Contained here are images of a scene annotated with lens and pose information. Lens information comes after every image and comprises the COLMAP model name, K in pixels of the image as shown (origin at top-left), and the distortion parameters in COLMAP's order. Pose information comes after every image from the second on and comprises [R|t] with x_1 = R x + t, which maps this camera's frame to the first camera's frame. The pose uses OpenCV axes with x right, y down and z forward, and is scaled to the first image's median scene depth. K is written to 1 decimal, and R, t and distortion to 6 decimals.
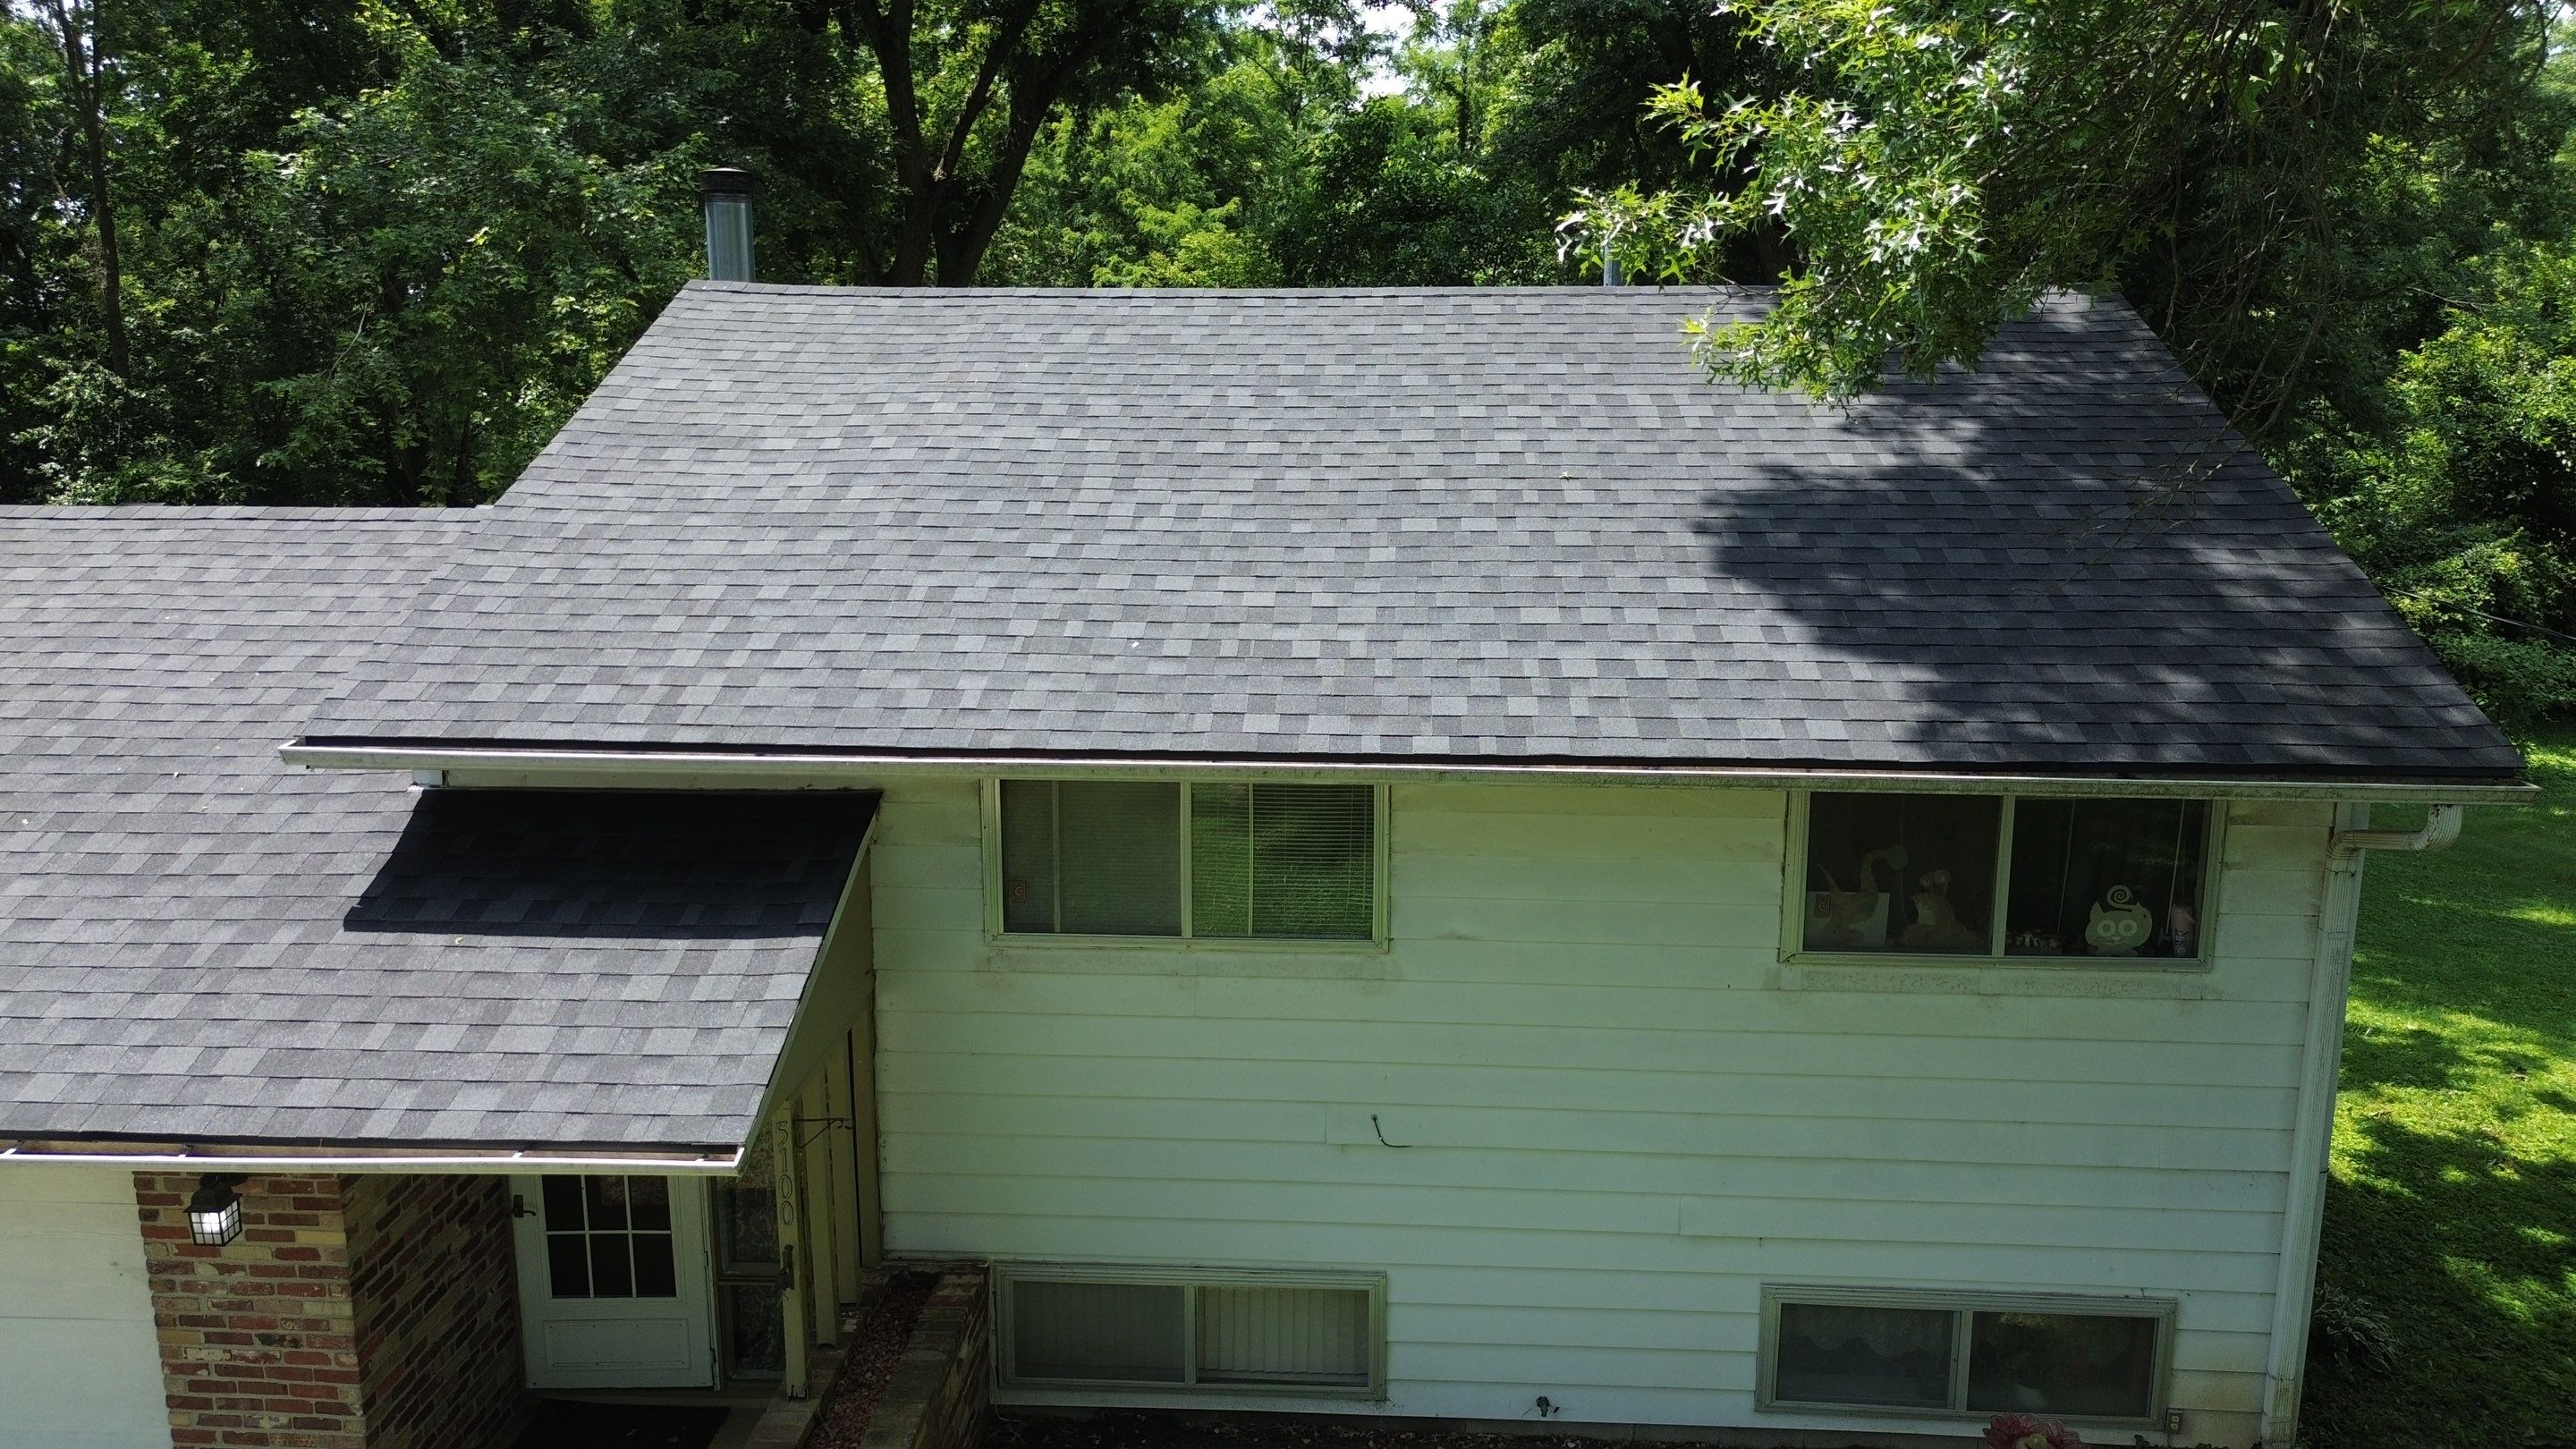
lens RADIAL K [[1814.2, 0, 1292.3], [0, 1814.2, 709.2], [0, 0, 1]] dist [0.056746, -0.048430]
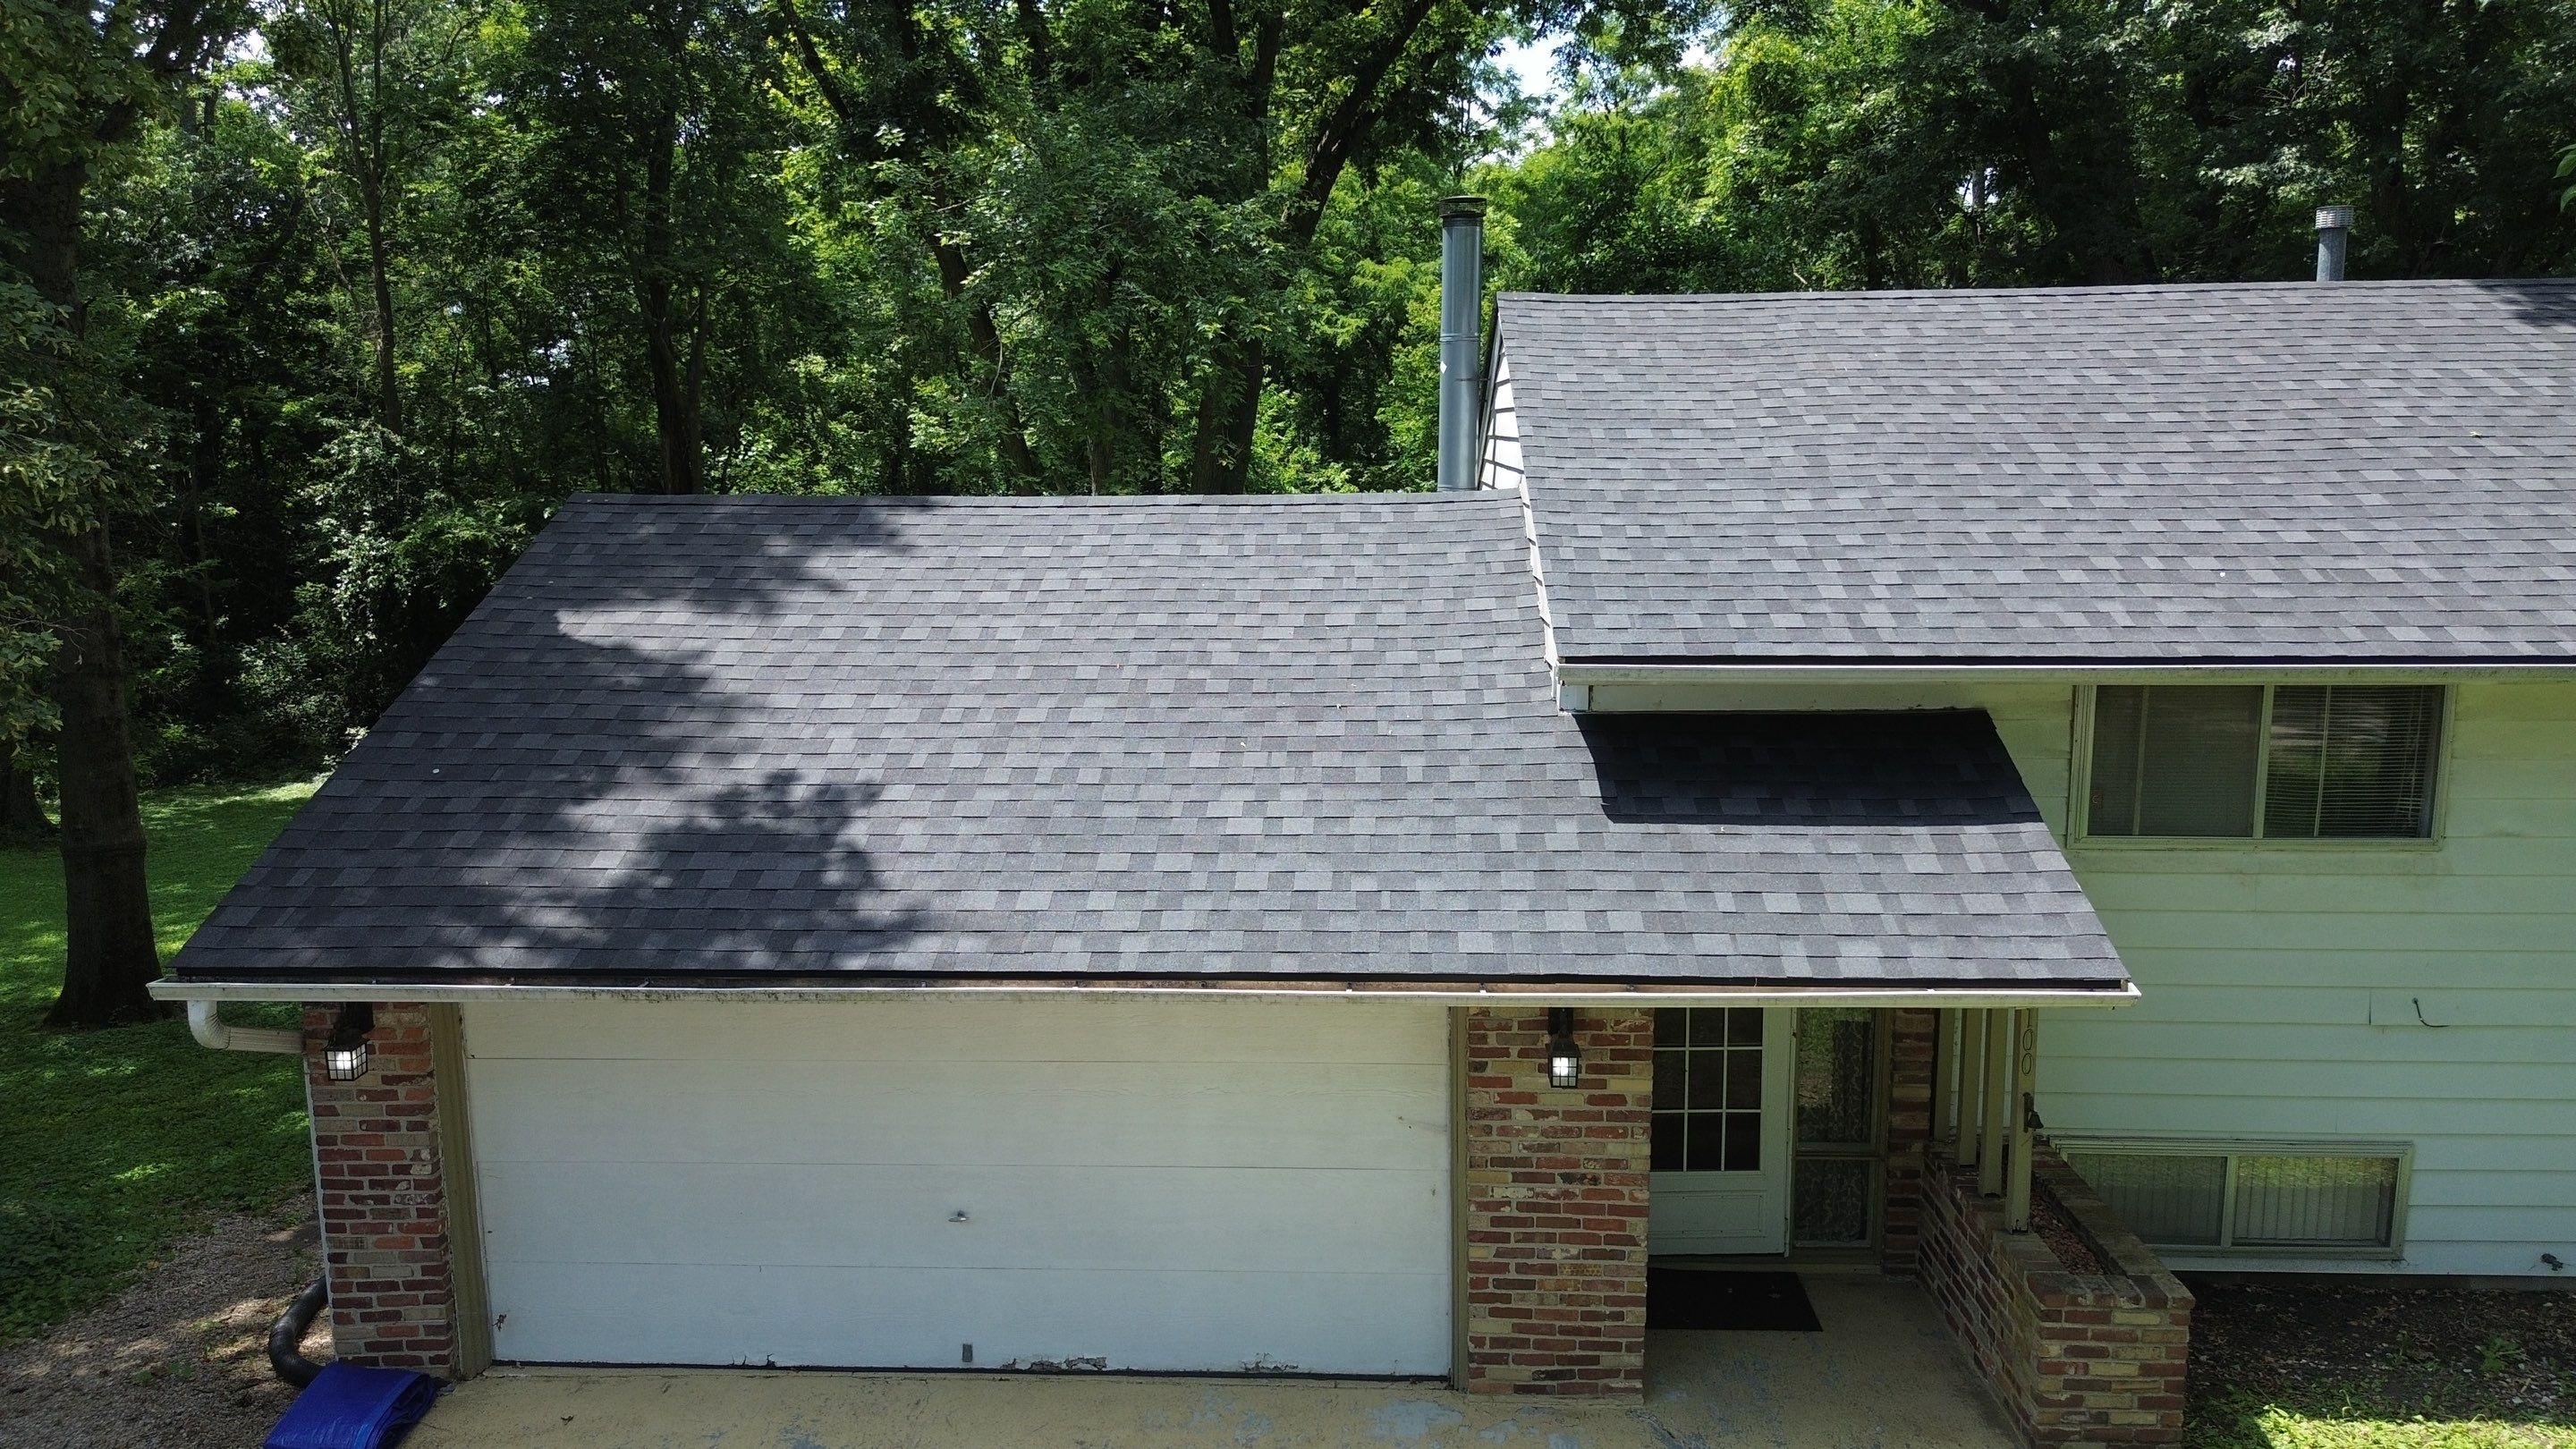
lens RADIAL K [[1814.2, 0, 1285.9], [0, 1814.2, 710.9], [0, 0, 1]] dist [0.056746, -0.048430]
pose [[0.999893, -0.012519, 0.007558, -0.685131], [0.012780, 0.999285, -0.035596, 0.082958], [-0.007107, 0.035689, 0.999338, -0.134463]]
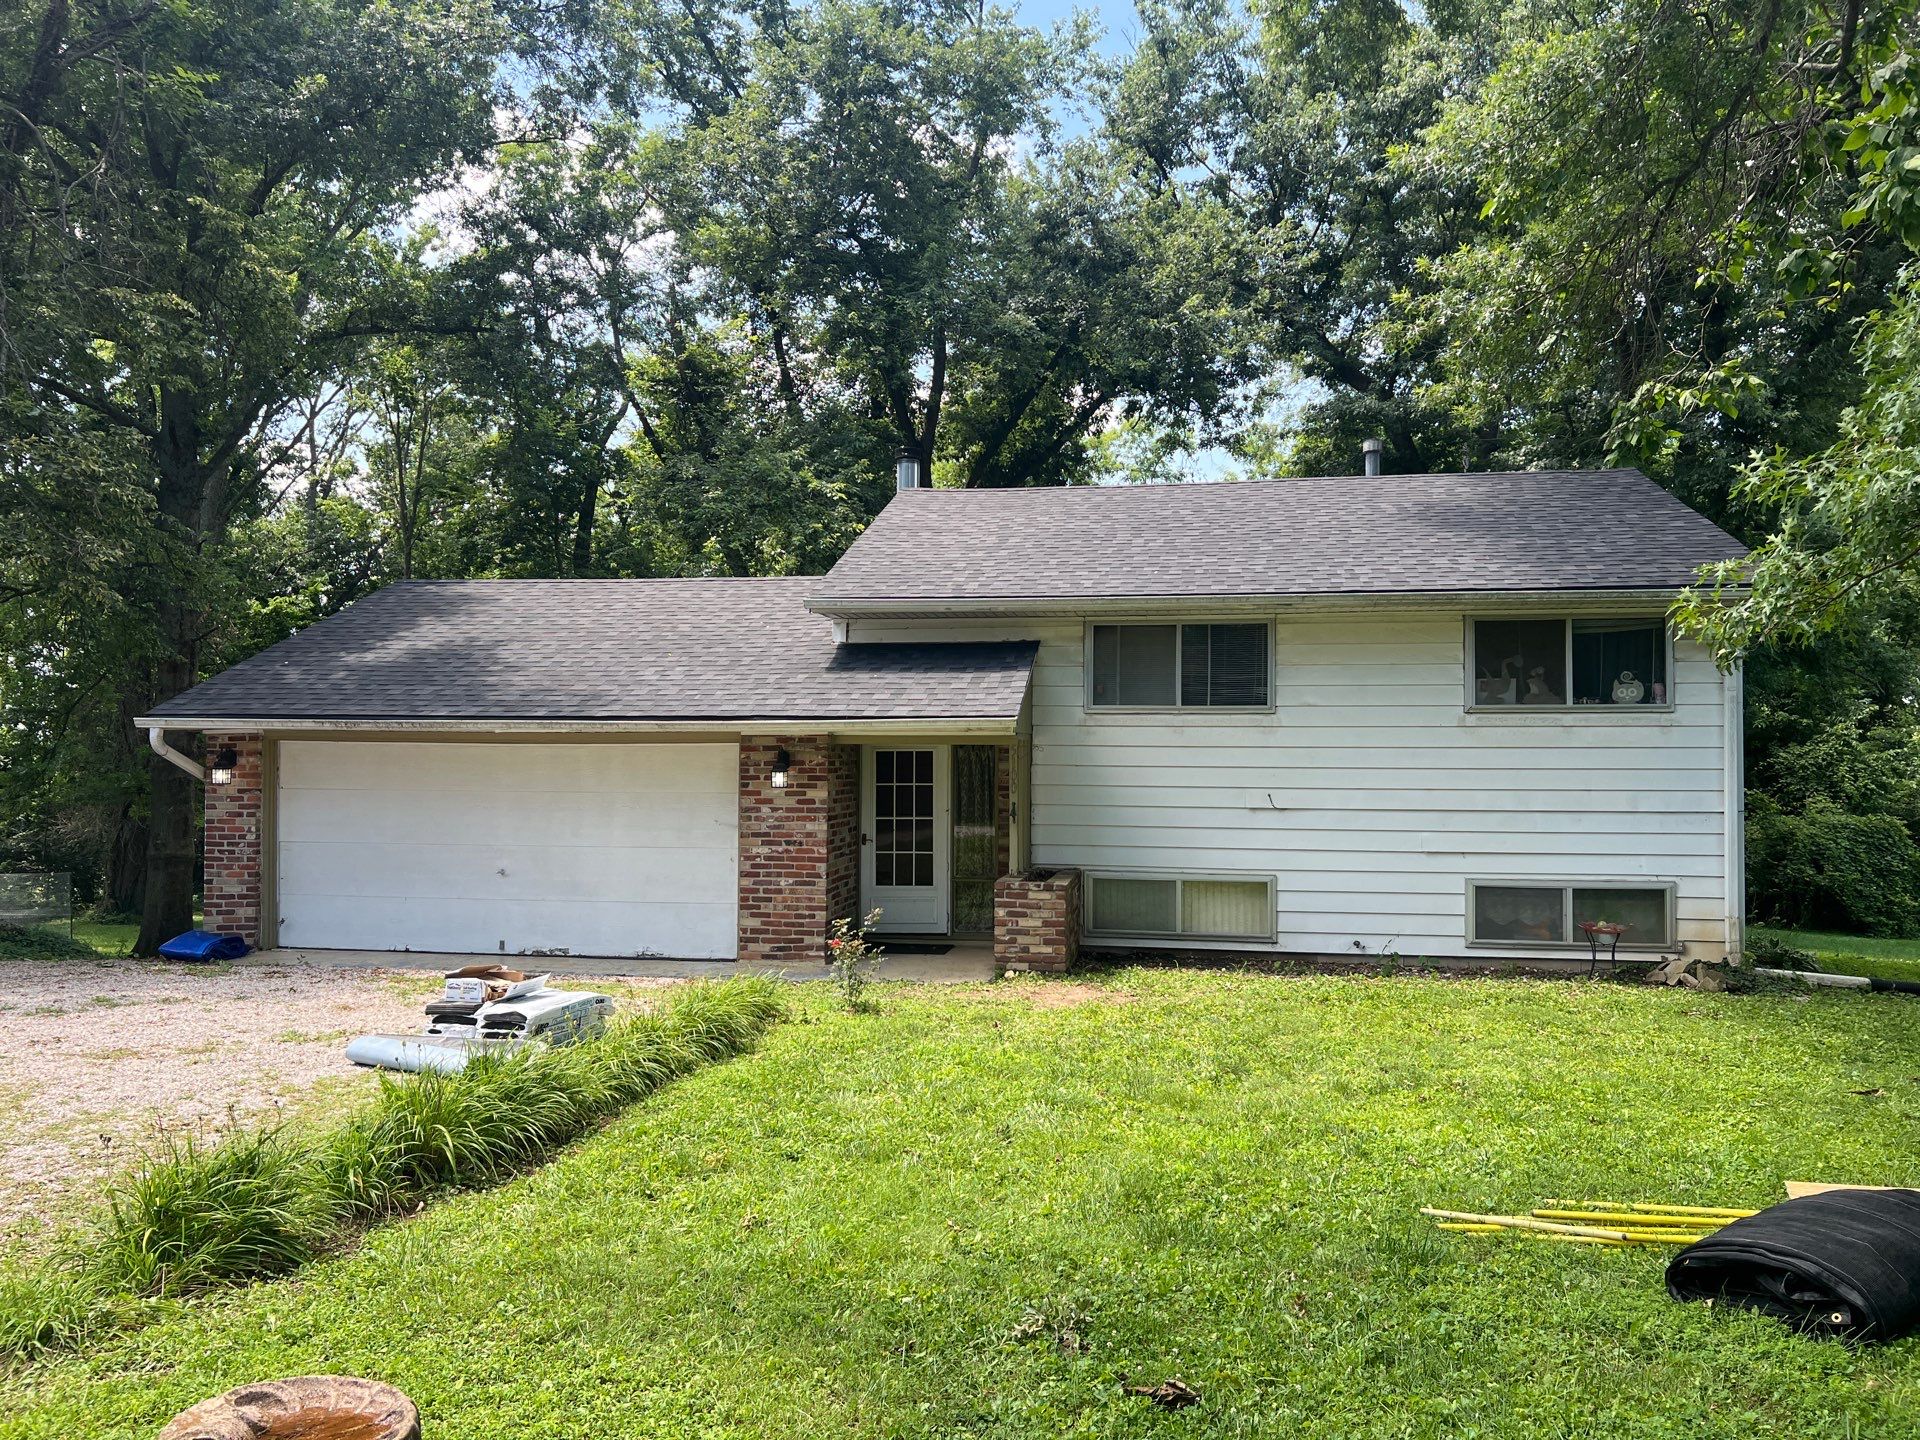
lens RADIAL K [[1445.3, 0, 960.0], [0, 1445.3, 723.7], [0, 0, 1]] dist [0.034015, -0.024316]
pose [[0.995023, 0.001982, -0.099626, -0.152385], [-0.024065, 0.974987, -0.220957, 0.548336], [0.096696, 0.222254, 0.970182, -0.706654]]
